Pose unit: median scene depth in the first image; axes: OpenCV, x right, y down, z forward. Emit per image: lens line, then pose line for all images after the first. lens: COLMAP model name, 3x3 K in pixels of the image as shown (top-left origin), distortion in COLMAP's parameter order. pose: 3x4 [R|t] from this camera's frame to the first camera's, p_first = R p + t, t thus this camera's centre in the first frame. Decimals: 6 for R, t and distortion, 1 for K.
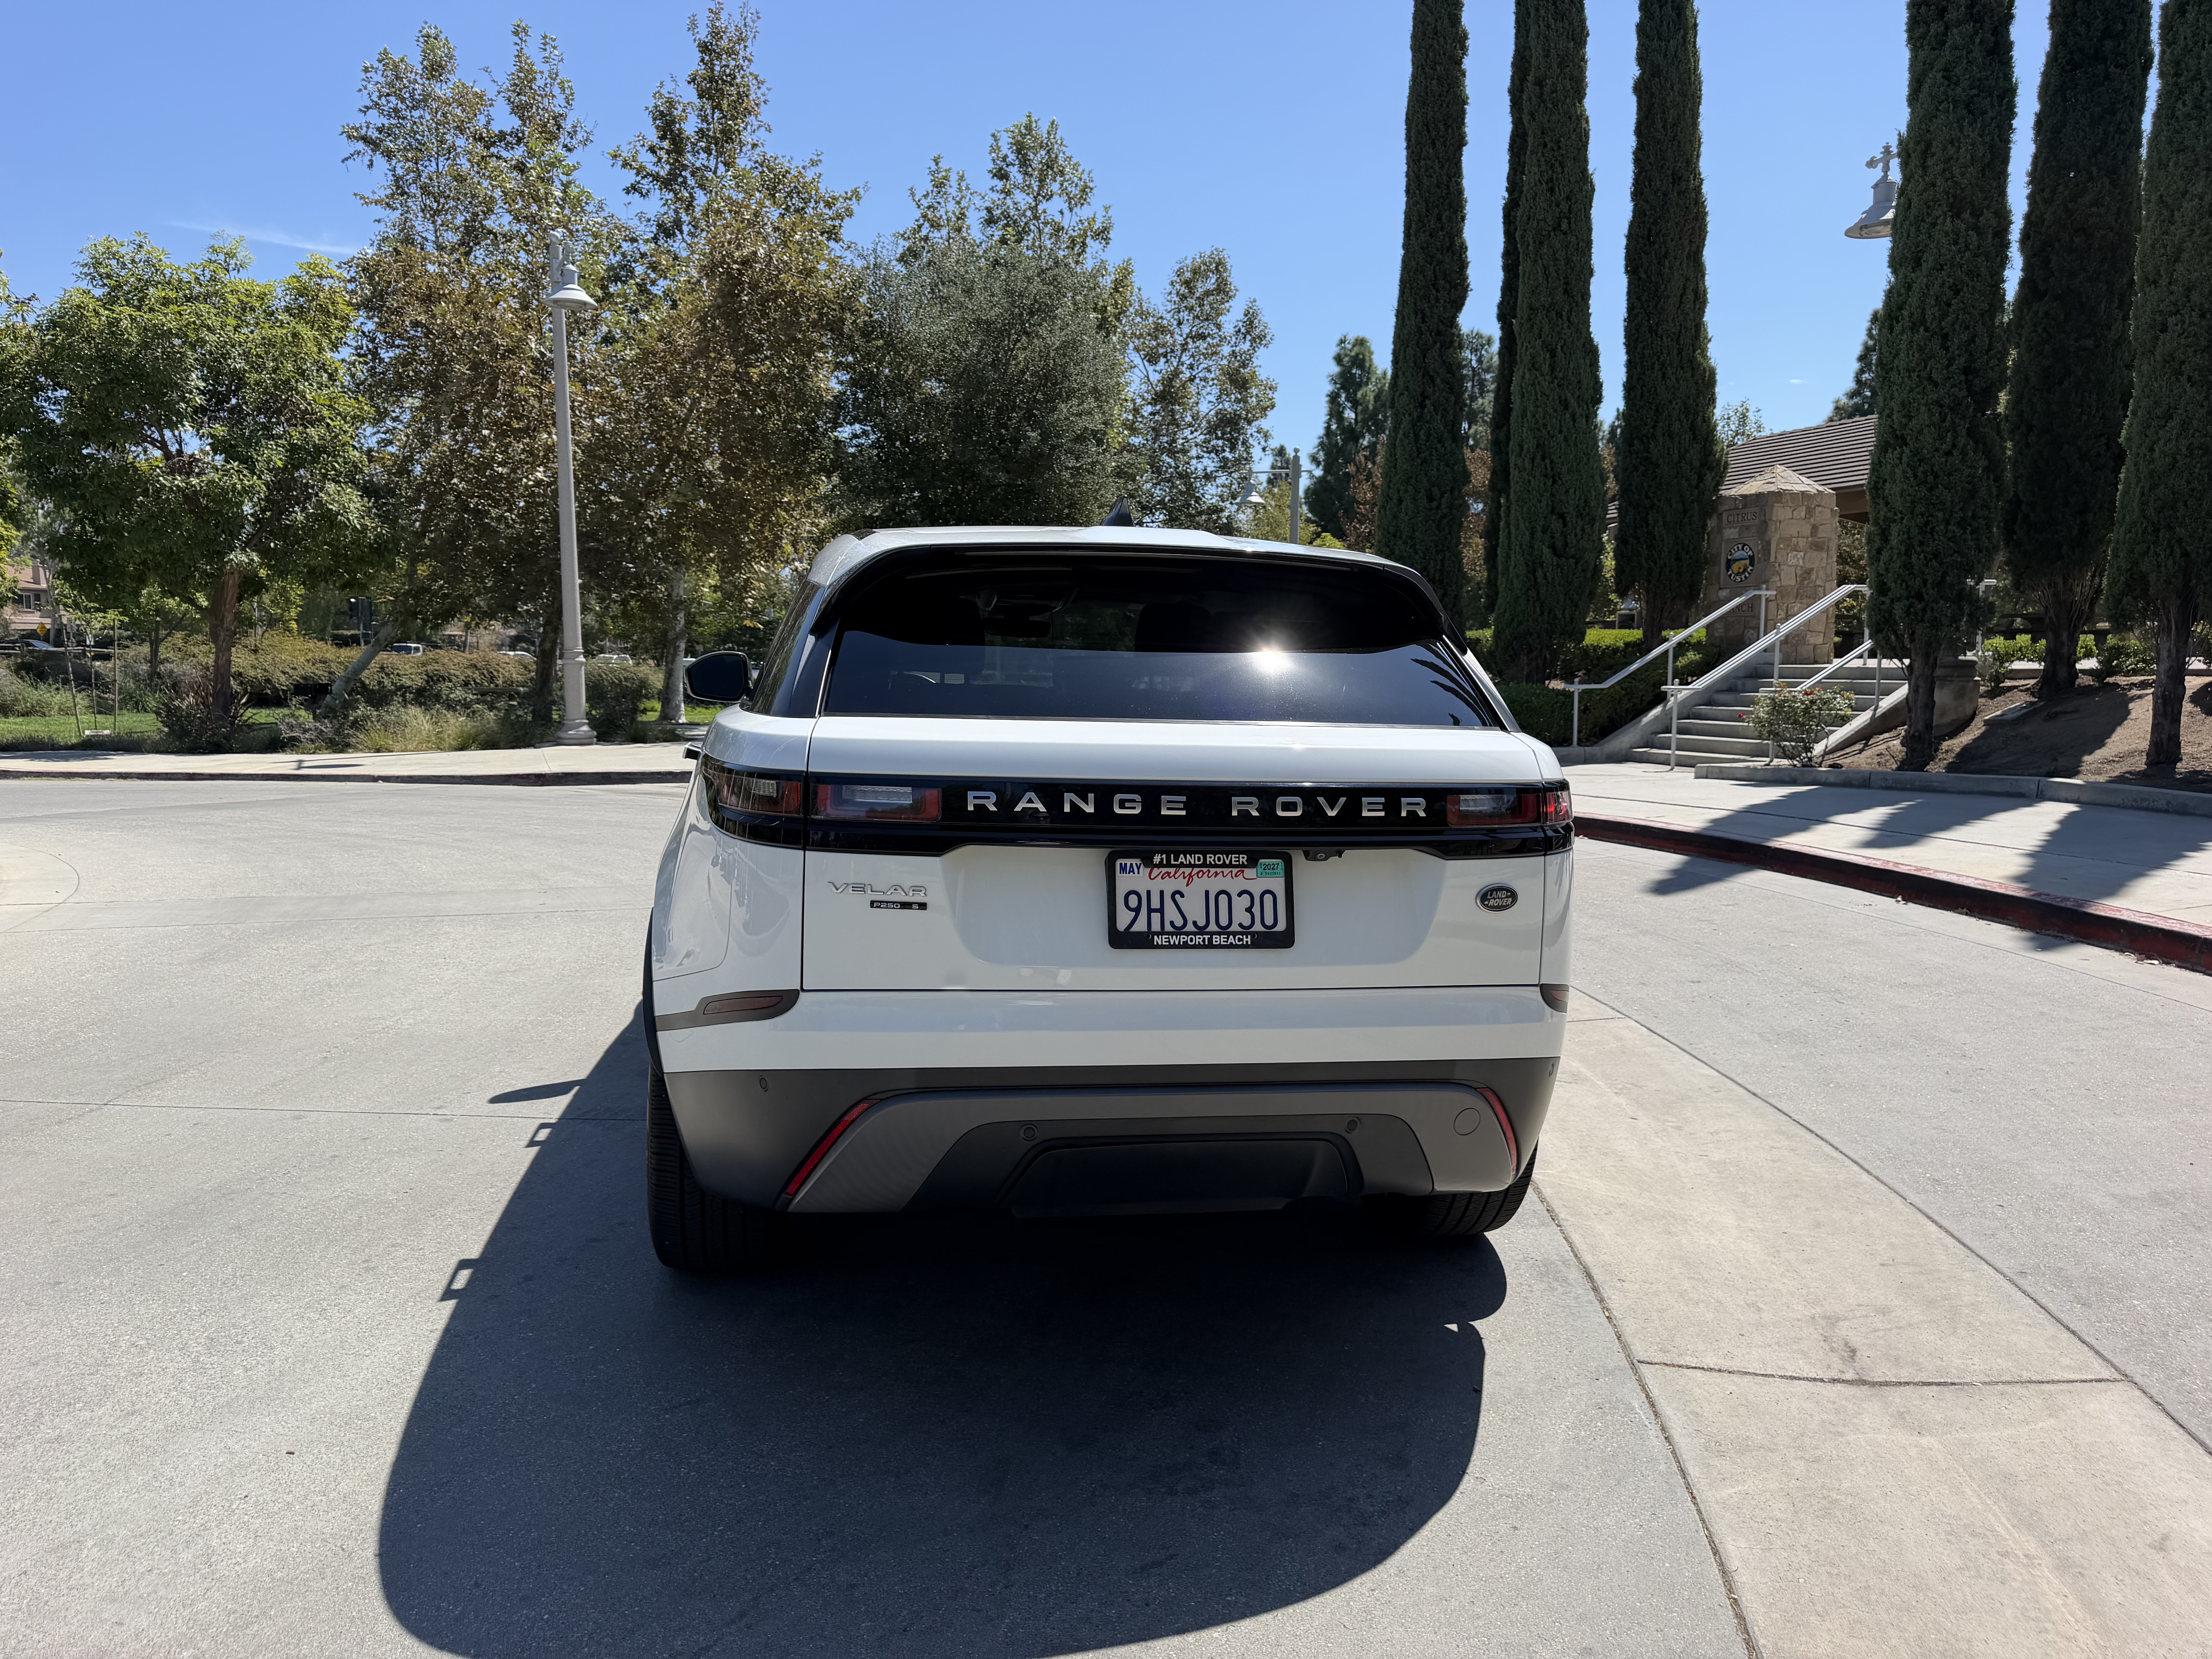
lens RADIAL K [[1553.0, 0, 1106.1], [0, 1553.0, 840.8], [0, 0, 1]] dist [0.035570, -0.047005]
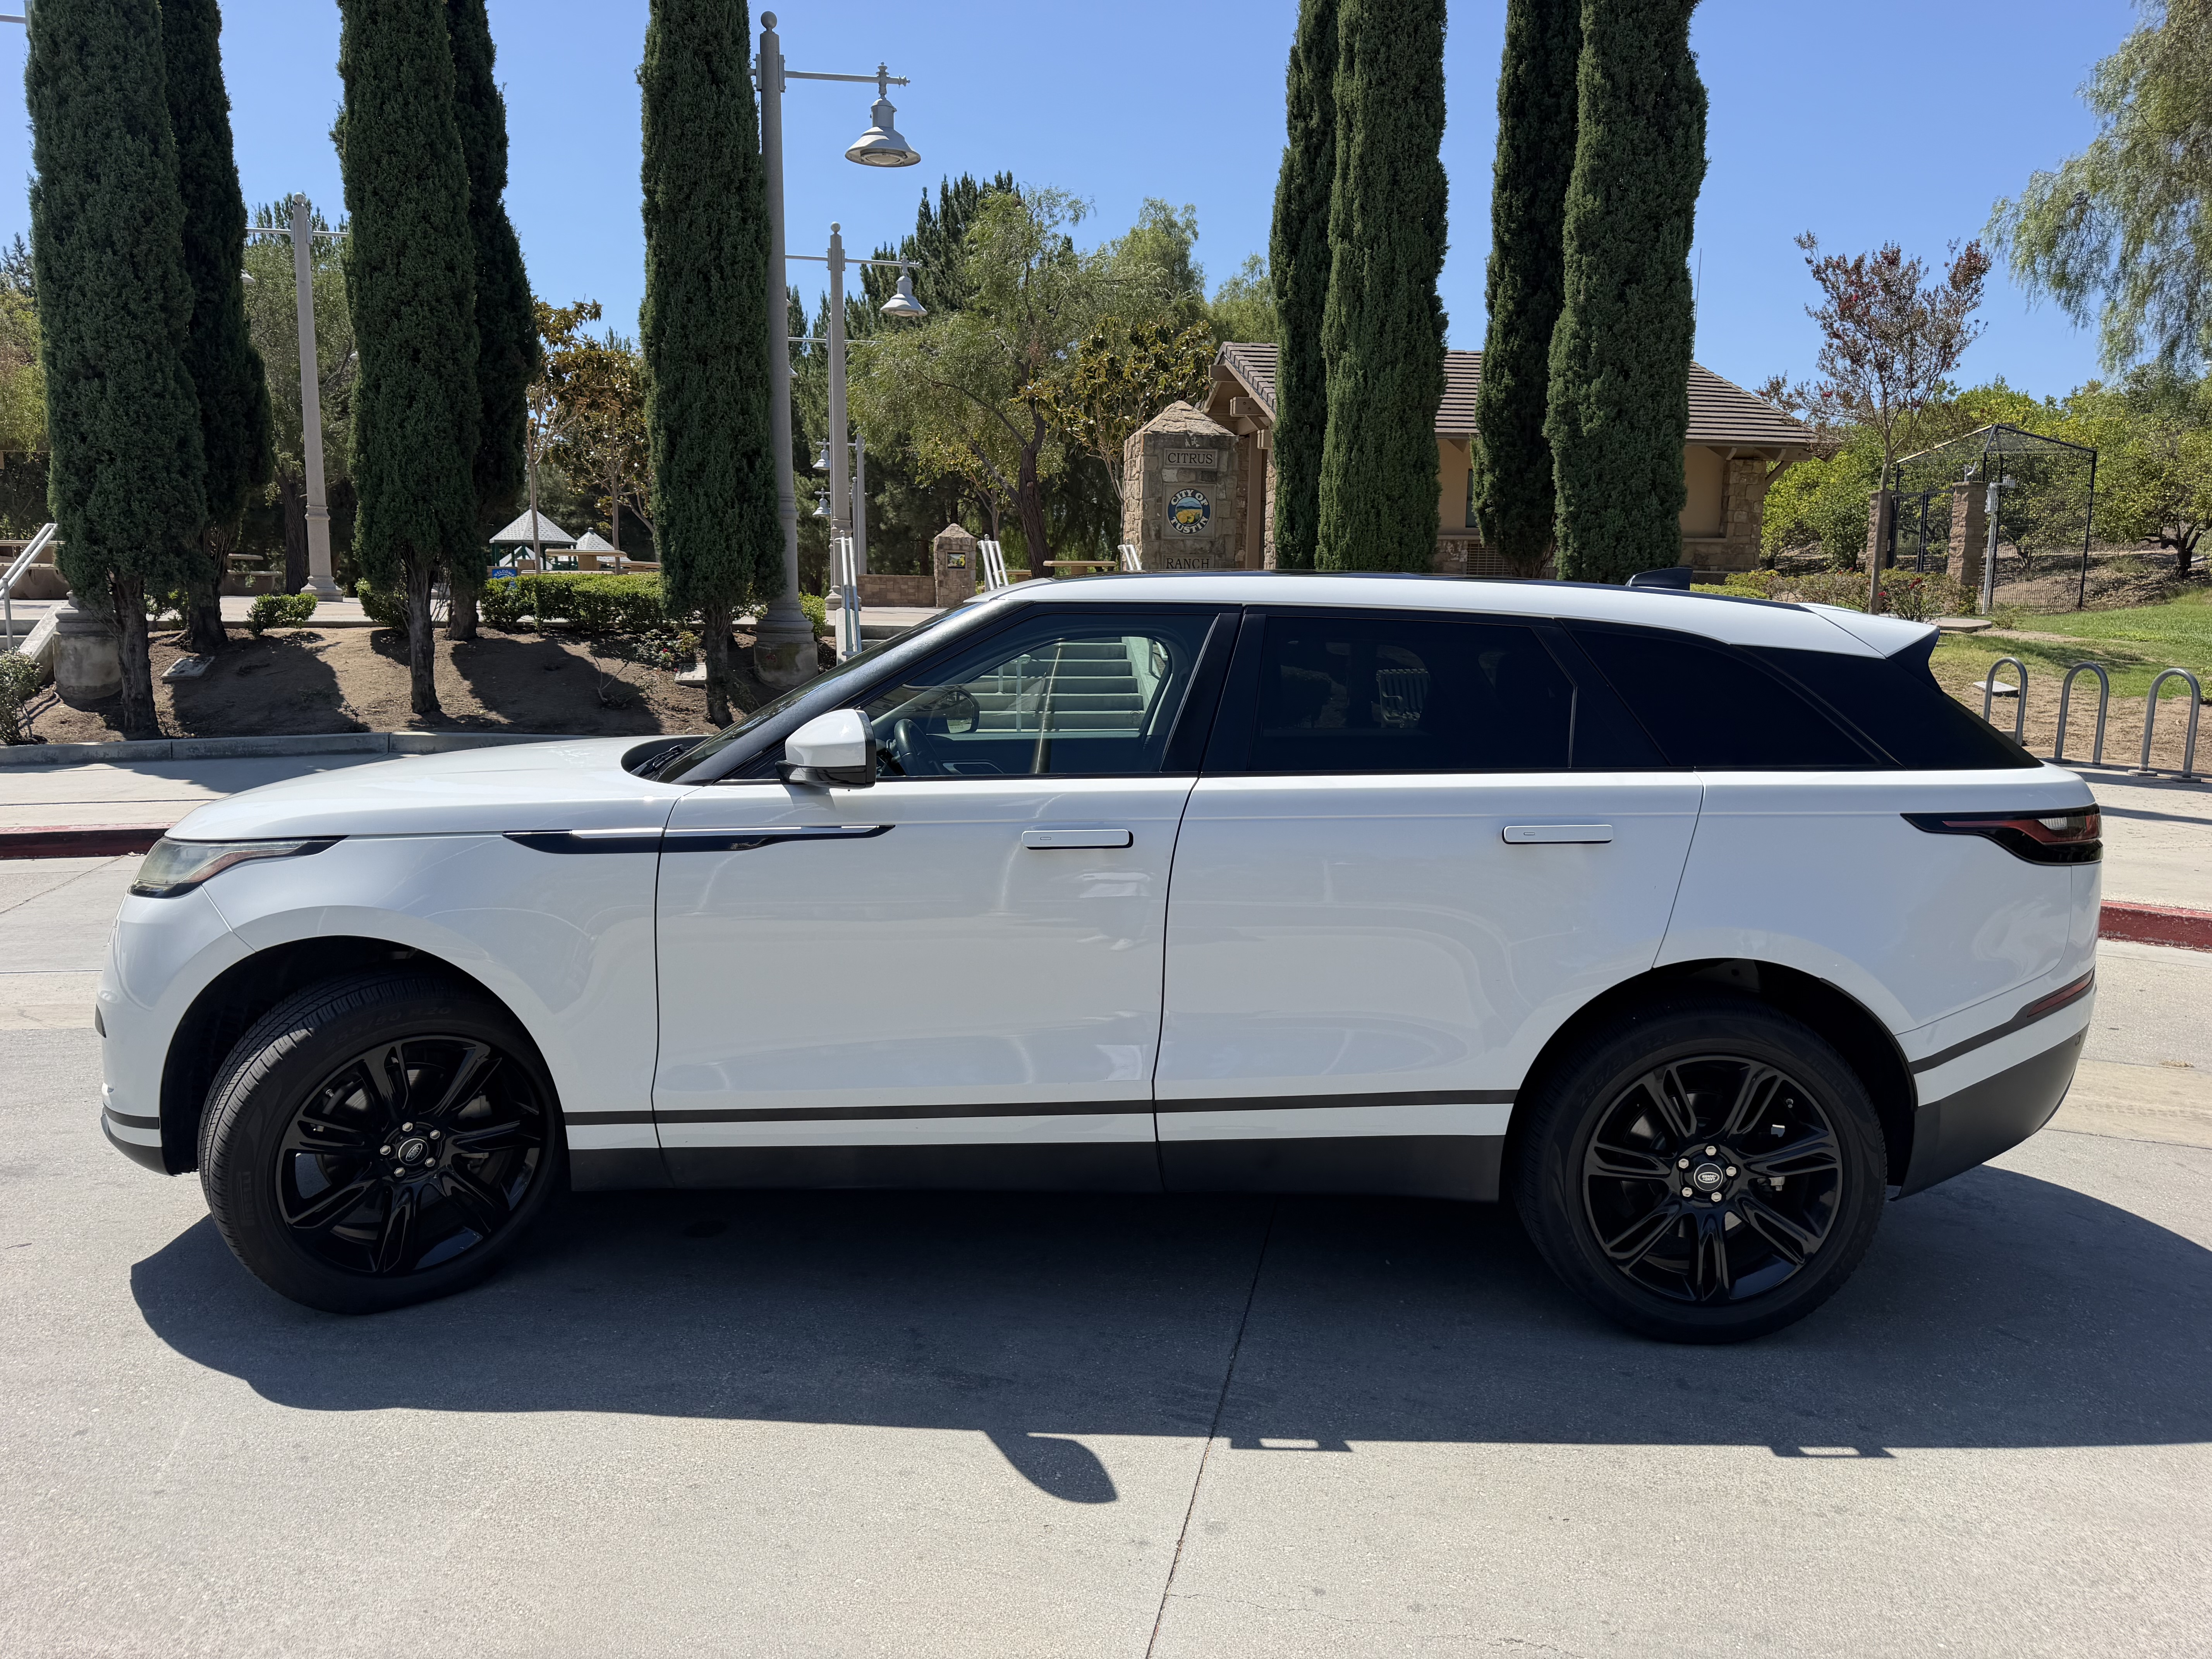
lens RADIAL K [[1553.0, 0, 1103.6], [0, 1553.0, 836.1], [0, 0, 1]] dist [0.035570, -0.047005]
pose [[0.174295, -0.144511, 0.974032, -0.297498], [0.099494, 0.986695, 0.128586, -0.049556], [-0.979654, 0.074499, 0.186354, 0.280156]]
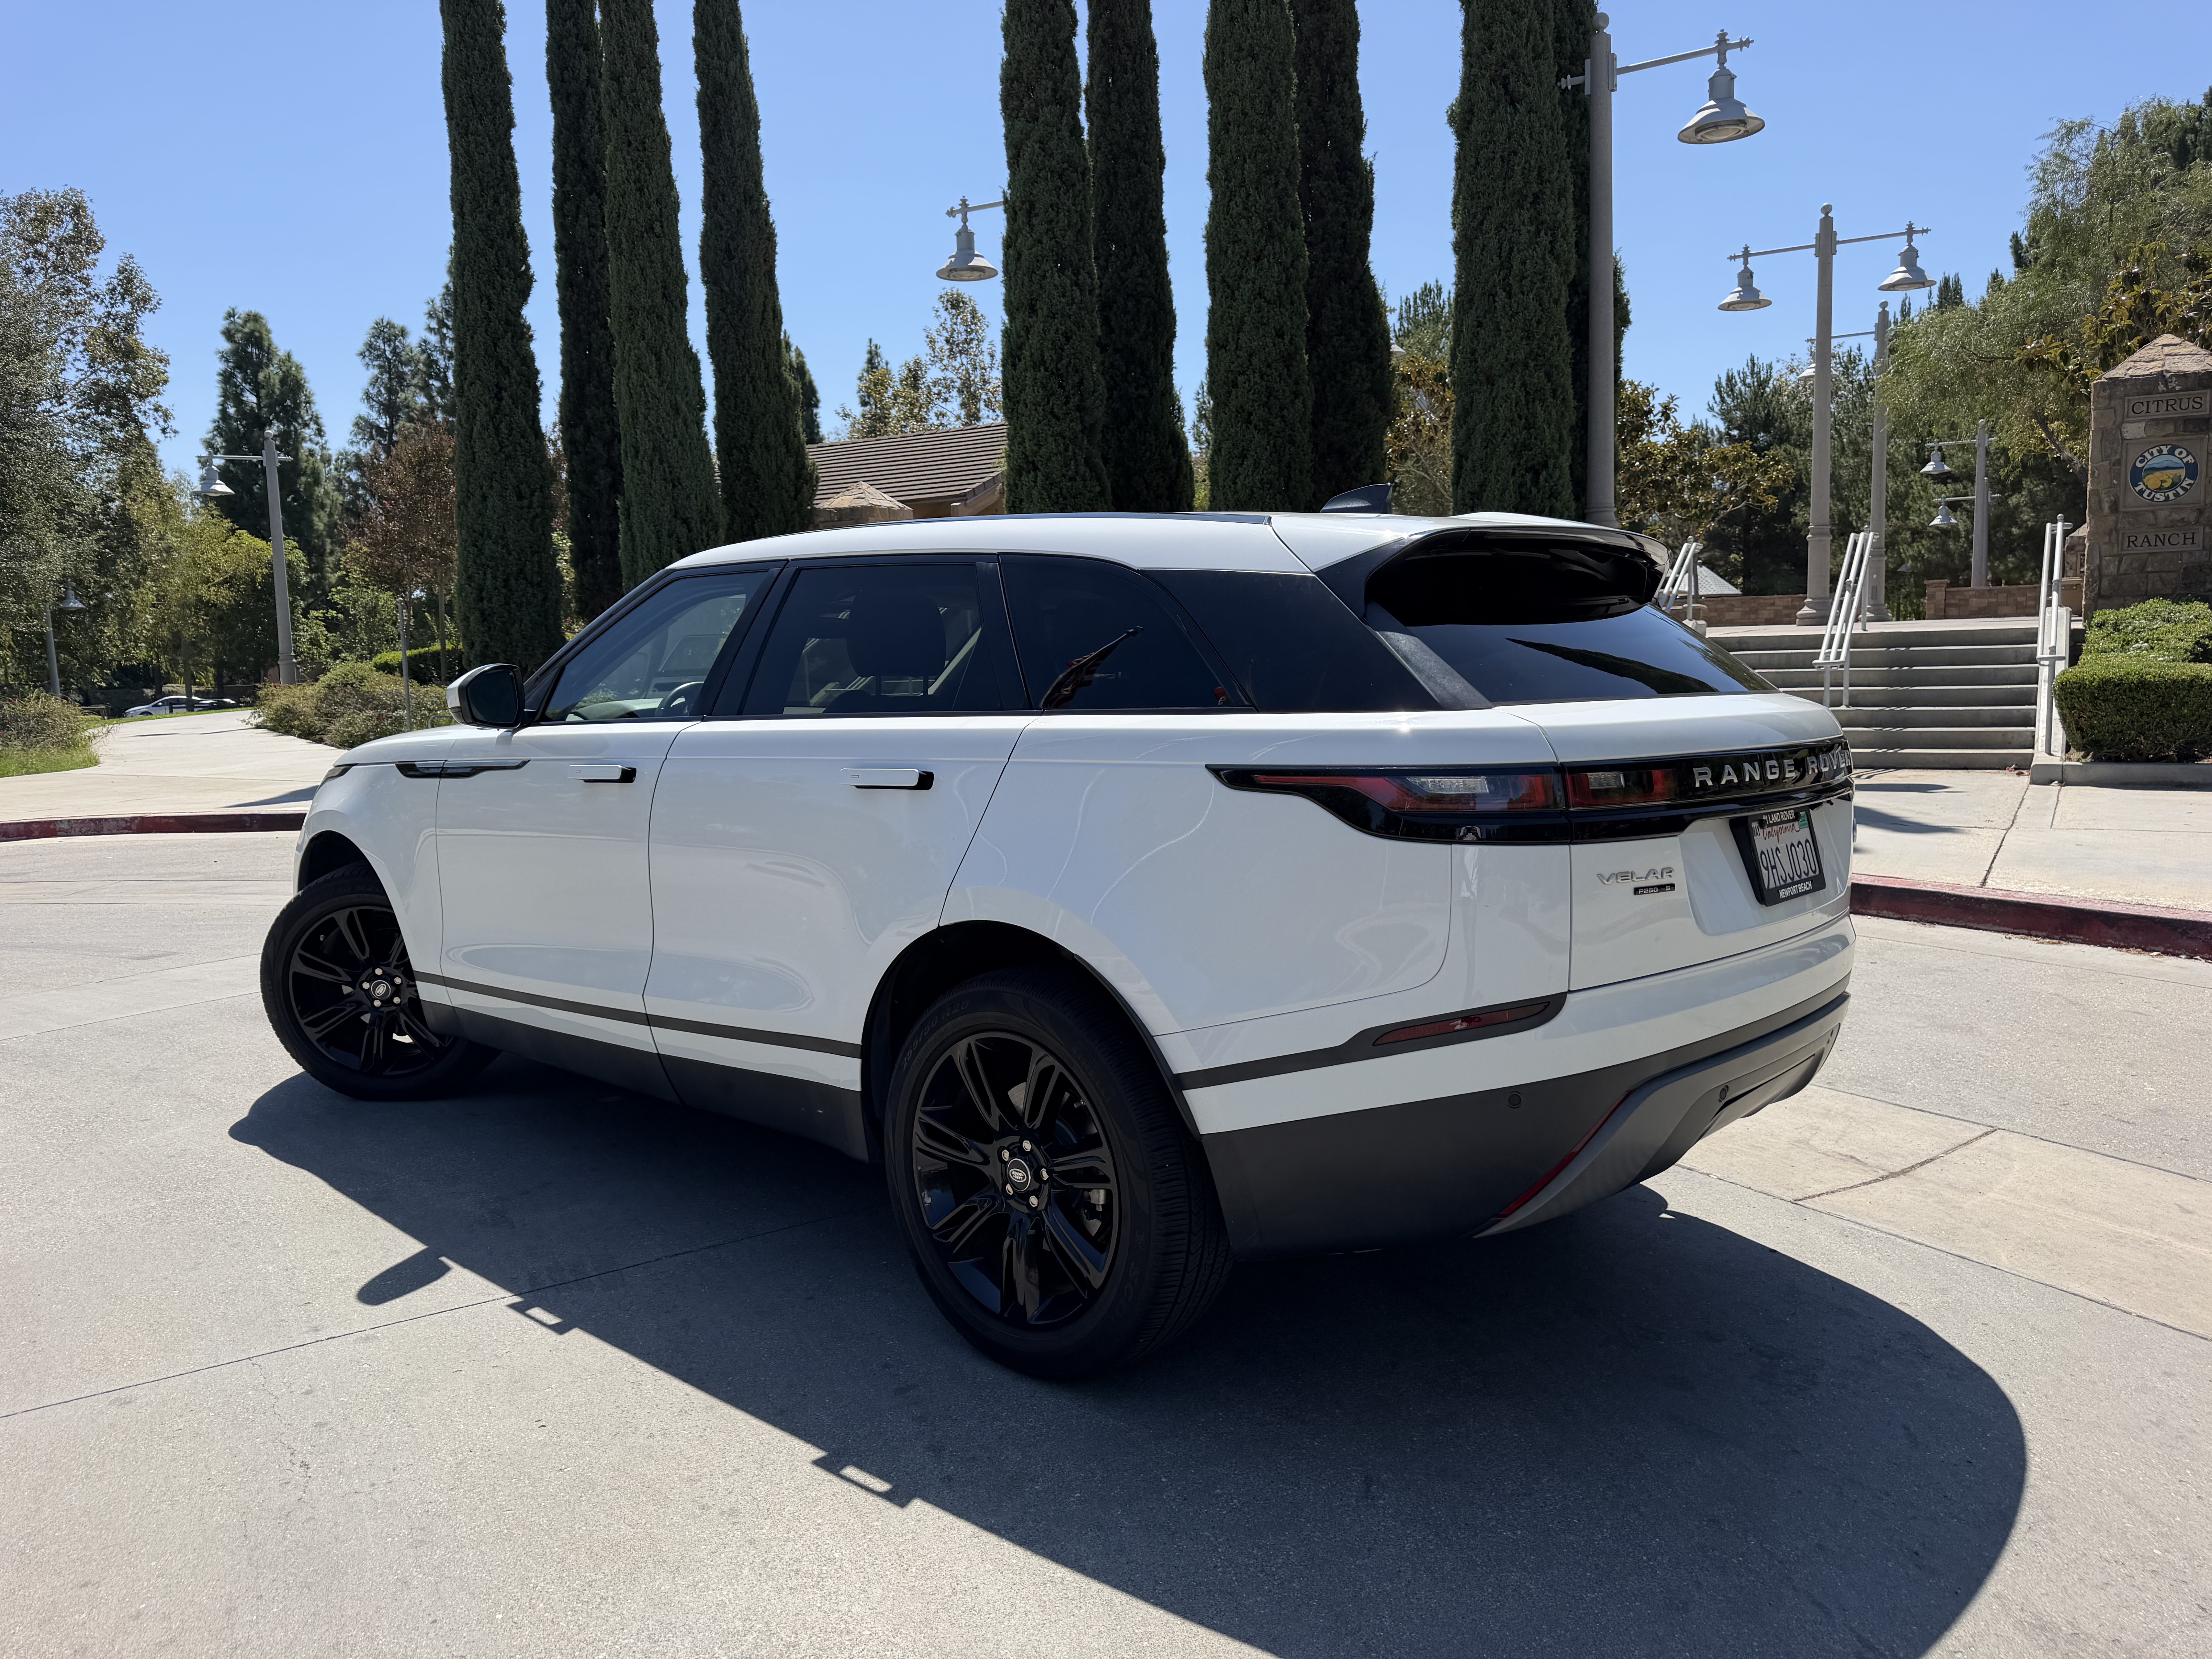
lens RADIAL K [[1553.0, 0, 1101.7], [0, 1553.0, 848.9], [0, 0, 1]] dist [0.035570, -0.047005]
pose [[0.785018, -0.100806, 0.611216, -0.175310], [0.100746, 0.994311, 0.034594, -0.009336], [-0.611226, 0.034421, 0.790708, 0.073031]]
